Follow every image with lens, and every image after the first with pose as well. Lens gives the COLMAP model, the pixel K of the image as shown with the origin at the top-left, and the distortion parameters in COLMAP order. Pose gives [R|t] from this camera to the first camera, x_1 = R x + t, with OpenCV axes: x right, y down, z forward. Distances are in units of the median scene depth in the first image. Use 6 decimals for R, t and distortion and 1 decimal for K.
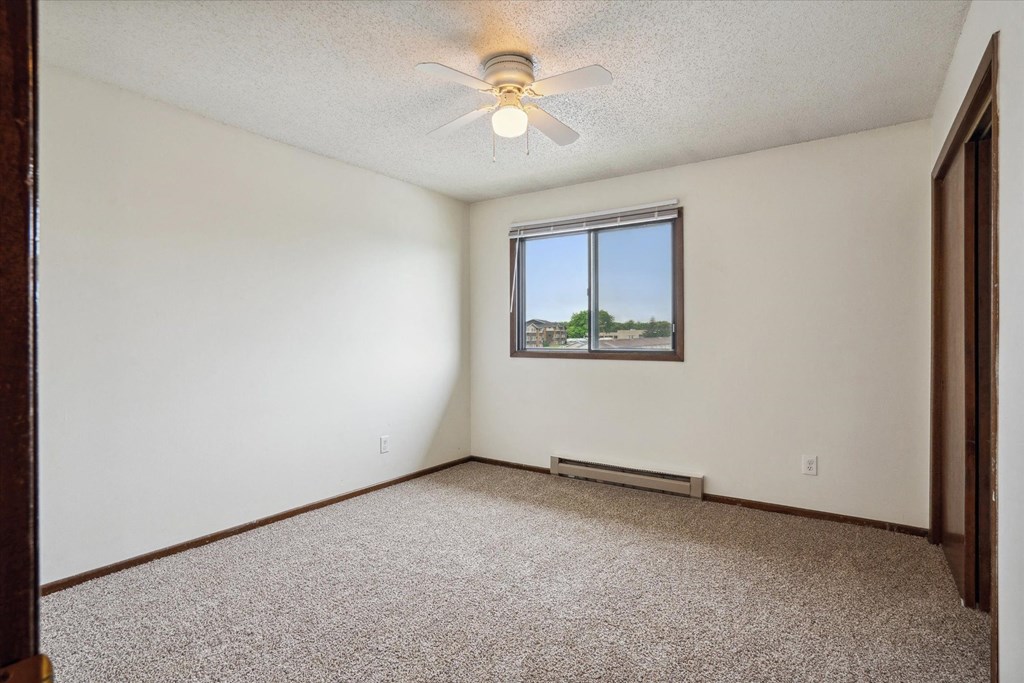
lens RADIAL K [[490.0, 0, 512.0], [0, 490.0, 341.5], [0, 0, 1]] dist [-0.004787, 0.000265]
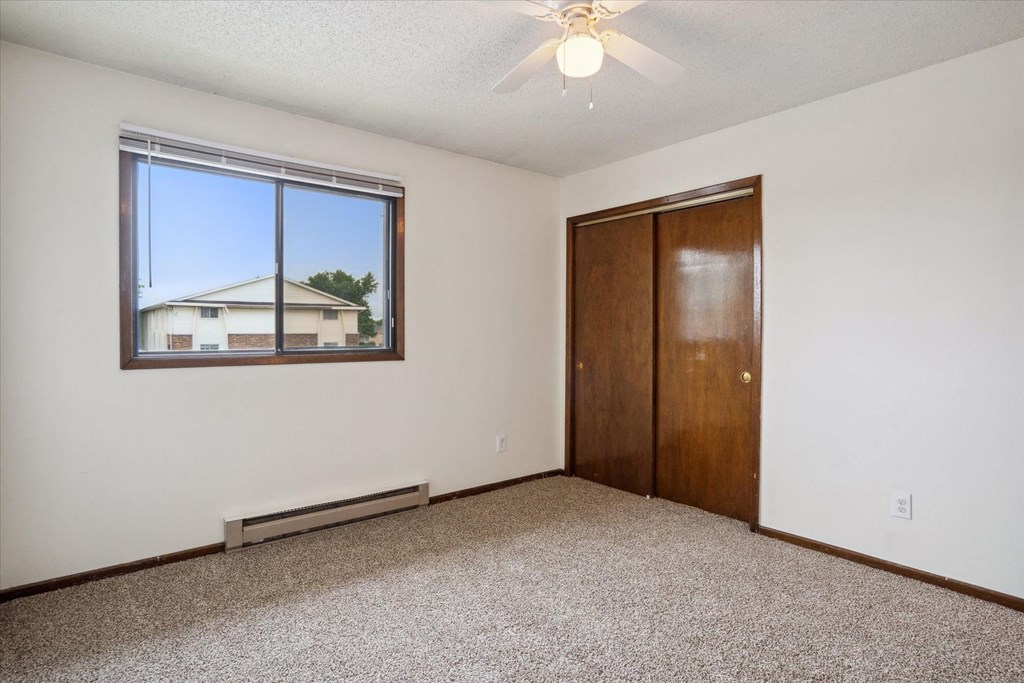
lens RADIAL K [[525.4, 0, 512.0], [0, 525.4, 341.5], [0, 0, 1]] dist [-0.027659, 0.001045]
pose [[0.320775, -0.012787, 0.947069, -0.488949], [0.010107, 0.999898, 0.010077, -0.000990], [-0.947102, 0.006340, 0.320871, 0.497920]]
